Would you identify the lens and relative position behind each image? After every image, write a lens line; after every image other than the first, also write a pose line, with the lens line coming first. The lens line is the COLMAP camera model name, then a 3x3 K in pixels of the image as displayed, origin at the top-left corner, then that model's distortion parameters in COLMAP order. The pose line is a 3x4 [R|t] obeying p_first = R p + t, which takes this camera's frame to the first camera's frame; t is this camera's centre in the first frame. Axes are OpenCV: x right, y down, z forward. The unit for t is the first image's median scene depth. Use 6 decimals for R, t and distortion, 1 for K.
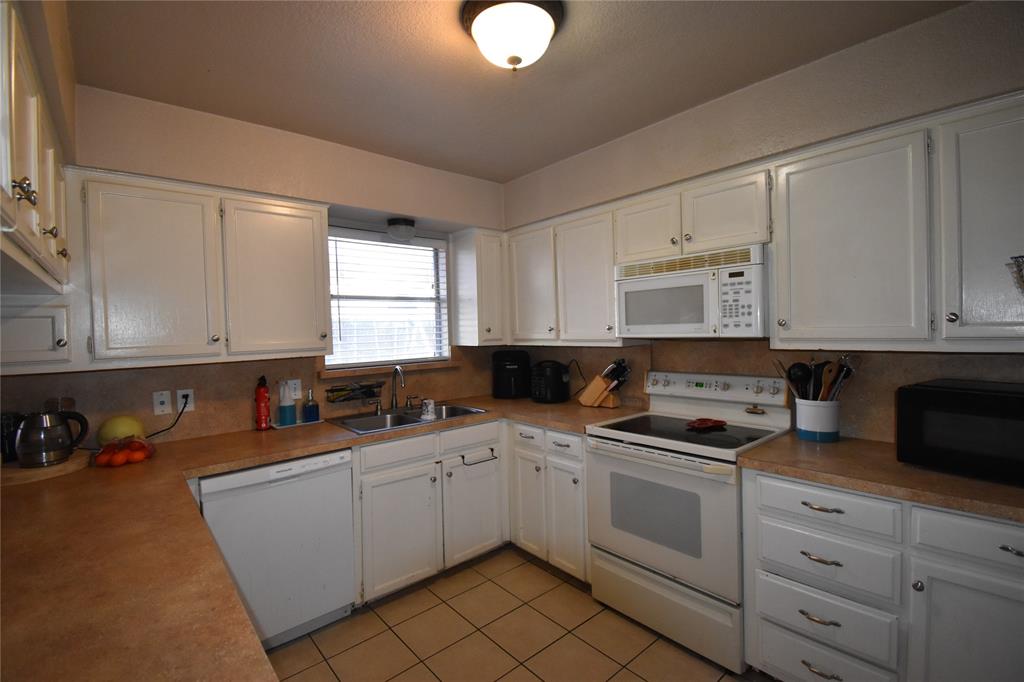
lens RADIAL K [[461.7, 0, 512.1], [0, 461.7, 331.6], [0, 0, 1]] dist [-0.024253, -0.002508]
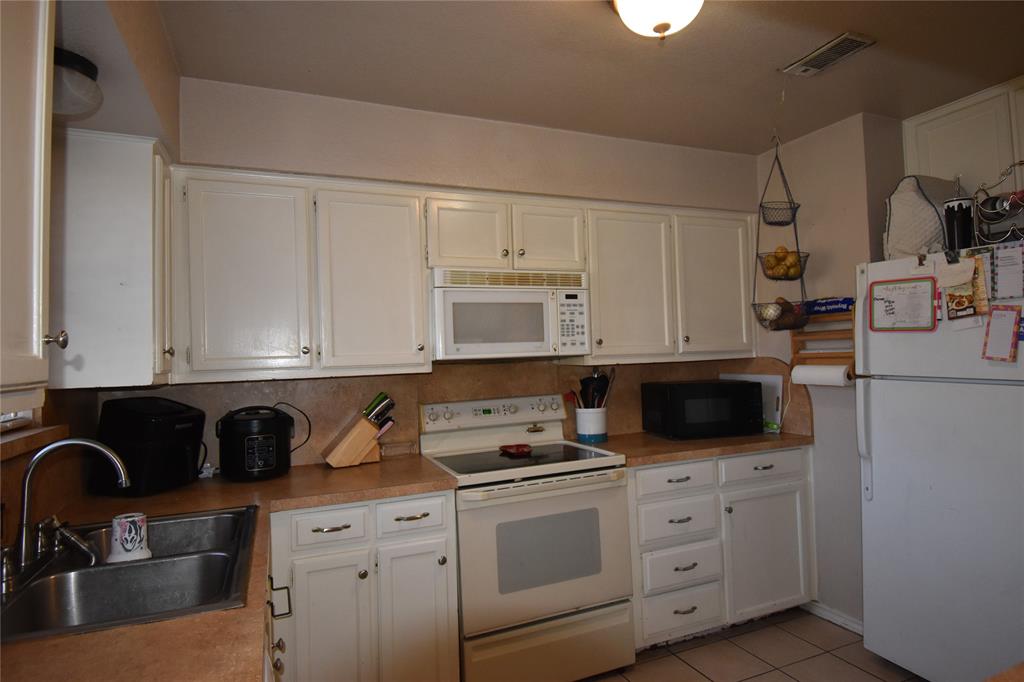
lens RADIAL K [[550.5, 0, 507.7], [0, 550.5, 341.8], [0, 0, 1]] dist [-0.007684, -0.001016]
pose [[0.311396, 0.044199, 0.949252, -0.741998], [0.035032, 0.997705, -0.057947, 0.048486], [-0.949634, 0.051298, 0.309133, 0.716273]]
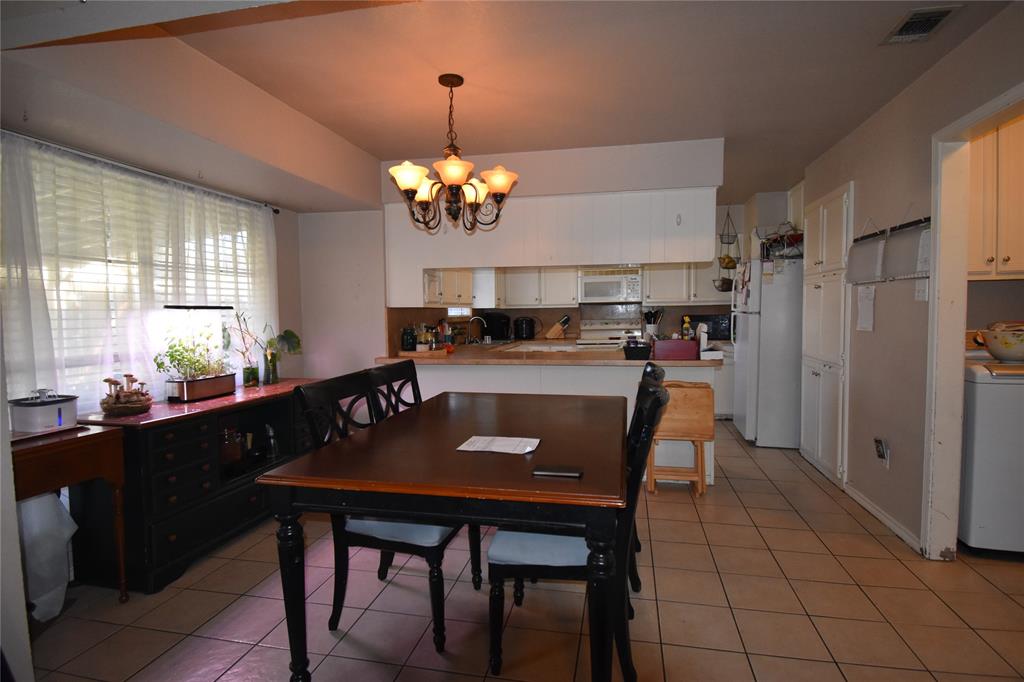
lens RADIAL K [[538.2, 0, 521.3], [0, 538.2, 345.6], [0, 0, 1]] dist [0.000554, -0.000880]
pose [[0.791916, -0.022429, 0.610218, -1.905054], [-0.001039, 0.999274, 0.038078, 0.144749], [-0.610629, -0.030788, 0.791318, -1.079417]]
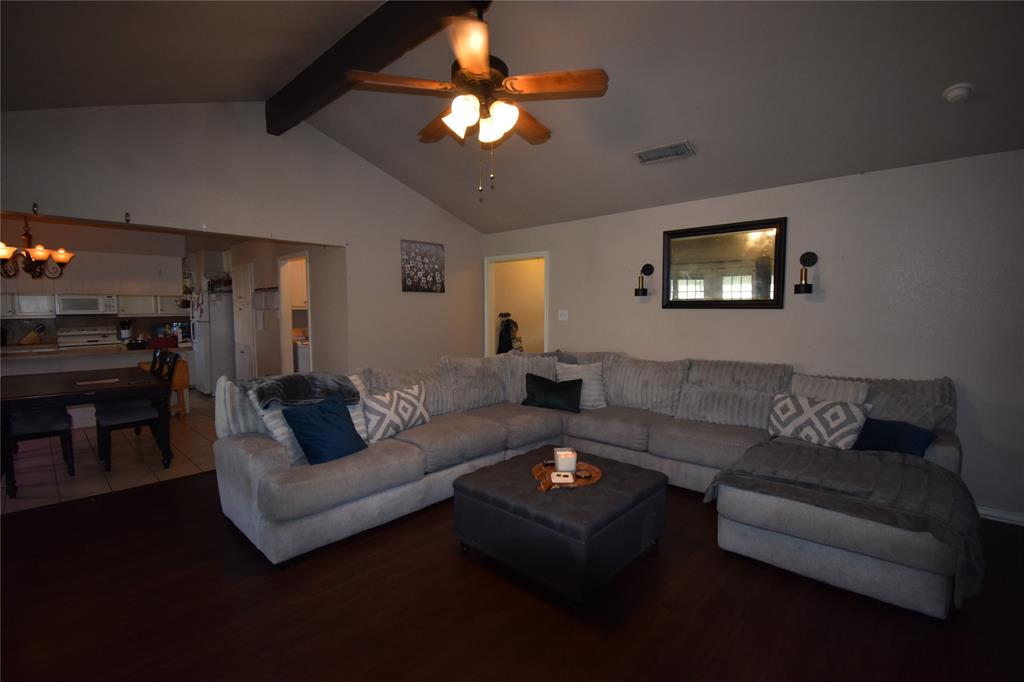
lens RADIAL K [[461.7, 0, 519.1], [0, 461.7, 335.4], [0, 0, 1]] dist [-0.024253, -0.002508]
pose [[-0.109003, -0.026297, 0.993694, -3.410421], [0.020372, 0.999381, 0.028683, 0.144525], [-0.993833, 0.023370, -0.108399, -1.844499]]
